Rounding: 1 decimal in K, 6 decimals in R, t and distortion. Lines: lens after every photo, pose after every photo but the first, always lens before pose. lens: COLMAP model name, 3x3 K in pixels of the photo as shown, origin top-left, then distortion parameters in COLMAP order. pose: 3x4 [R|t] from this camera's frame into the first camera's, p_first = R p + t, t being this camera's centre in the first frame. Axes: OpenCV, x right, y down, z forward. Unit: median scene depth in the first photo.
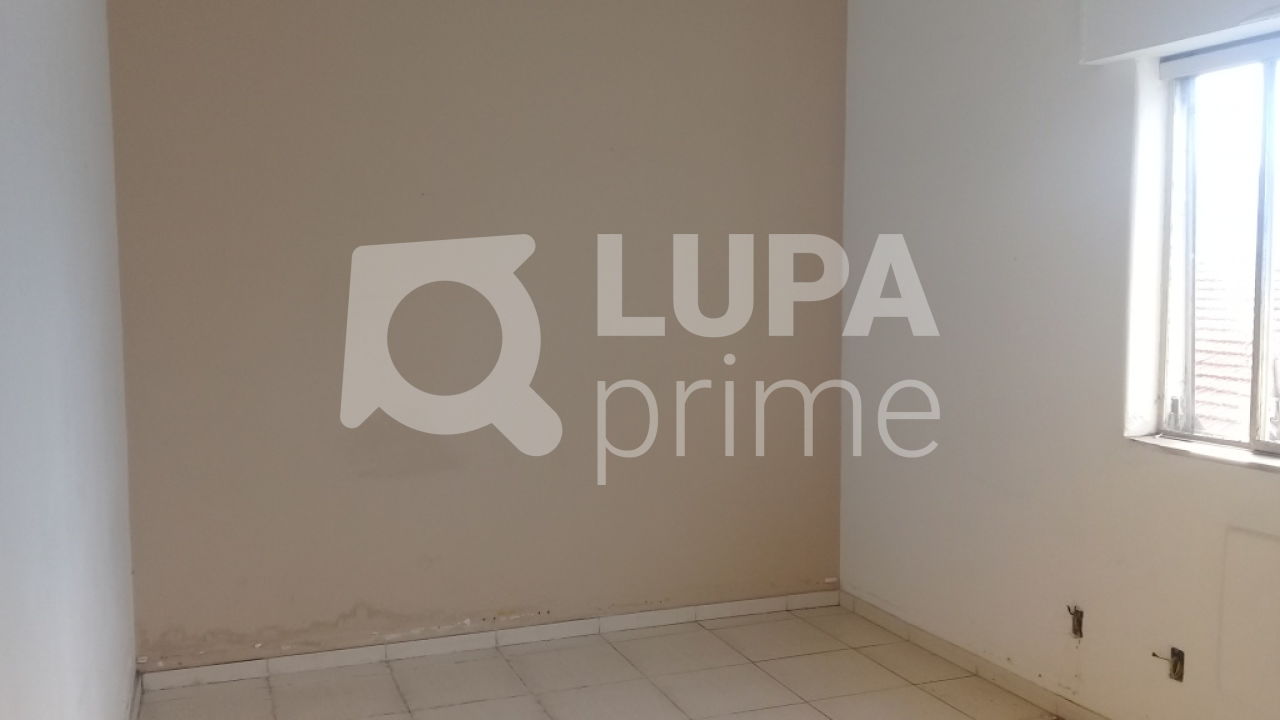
lens RADIAL K [[1173.2, 0, 640.0], [0, 1173.2, 360.0], [0, 0, 1]] dist [-0.066339, -0.015439]
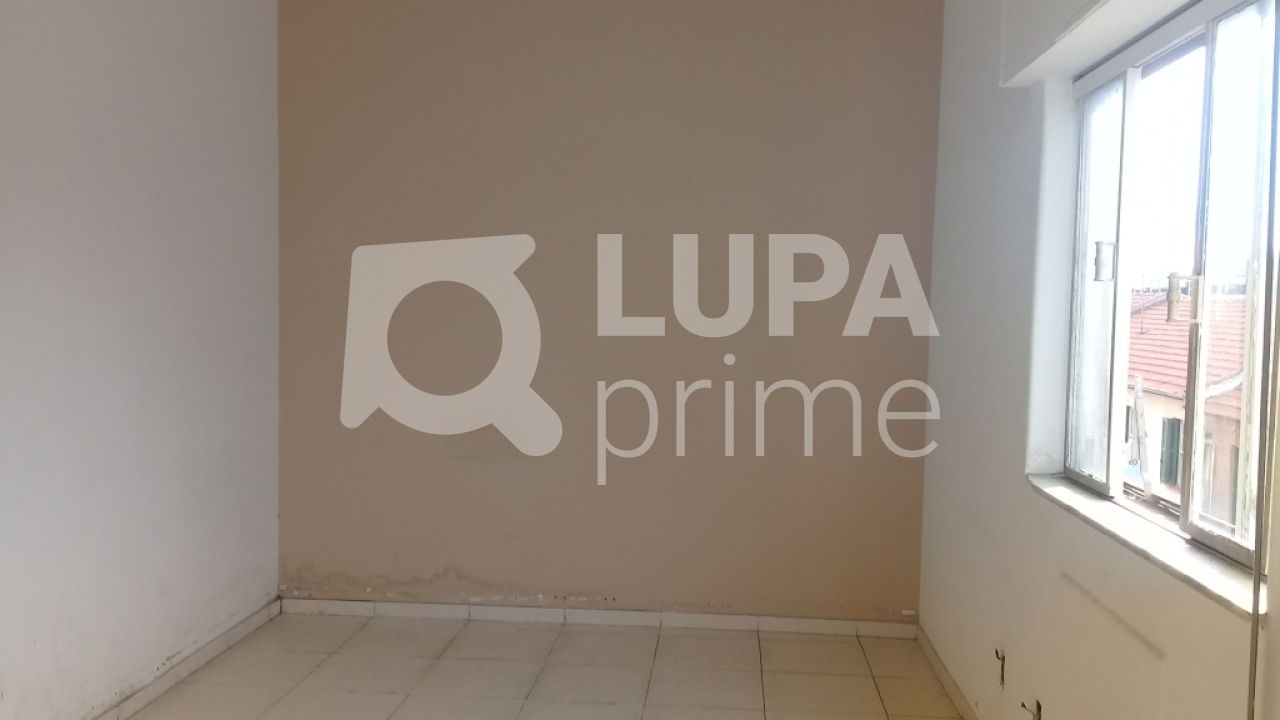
lens RADIAL K [[1173.2, 0, 640.0], [0, 1173.2, 360.0], [0, 0, 1]] dist [-0.066339, -0.015439]
pose [[0.913109, 0.057540, -0.403635, 0.395491], [-0.070480, 0.997364, -0.017262, 0.009280], [0.401578, 0.044210, 0.914757, -0.004439]]
